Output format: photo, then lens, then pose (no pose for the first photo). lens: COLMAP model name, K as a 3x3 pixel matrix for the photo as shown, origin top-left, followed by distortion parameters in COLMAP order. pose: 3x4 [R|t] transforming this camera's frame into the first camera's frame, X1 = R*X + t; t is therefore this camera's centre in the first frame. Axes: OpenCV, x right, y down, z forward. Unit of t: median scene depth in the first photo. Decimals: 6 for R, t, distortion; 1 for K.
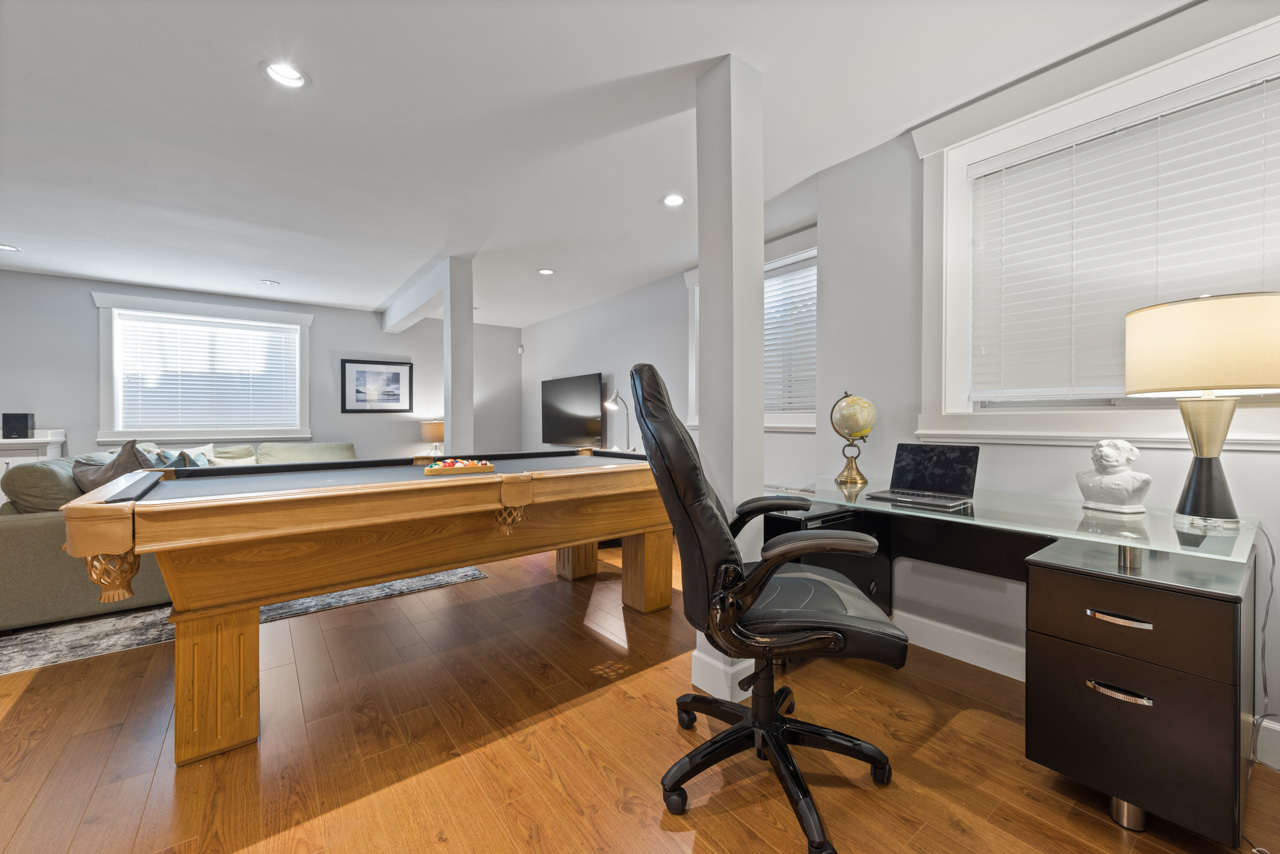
lens RADIAL K [[497.4, 0, 642.8], [0, 497.4, 422.2], [0, 0, 1]] dist [-0.001459, 0.000117]
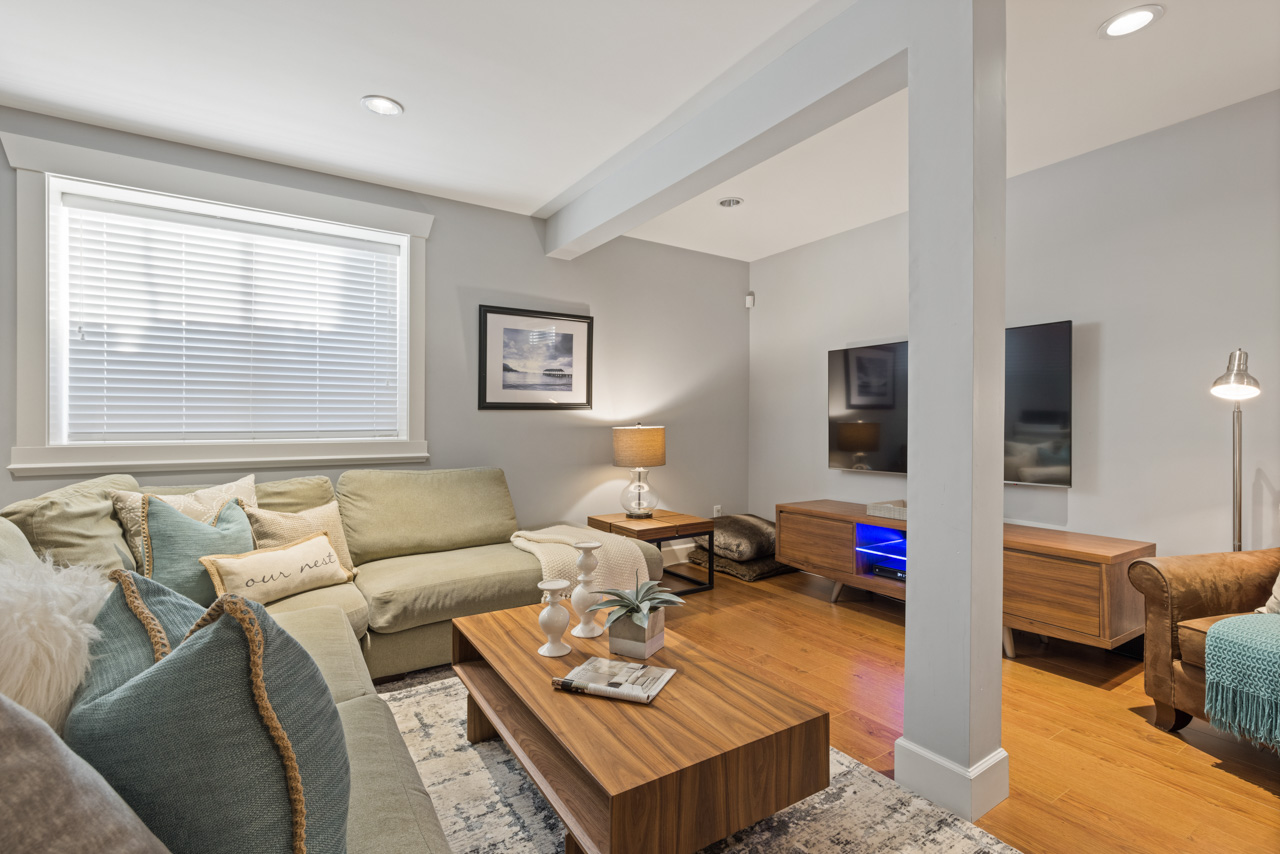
lens RADIAL K [[575.9, 0, 638.8], [0, 575.9, 423.4], [0, 0, 1]] dist [0.003638, -0.001083]
pose [[0.997817, 0.004177, -0.065909, -0.406470], [-0.004411, 0.999984, -0.003413, -0.002945], [0.065893, 0.003696, 0.997820, 0.420953]]
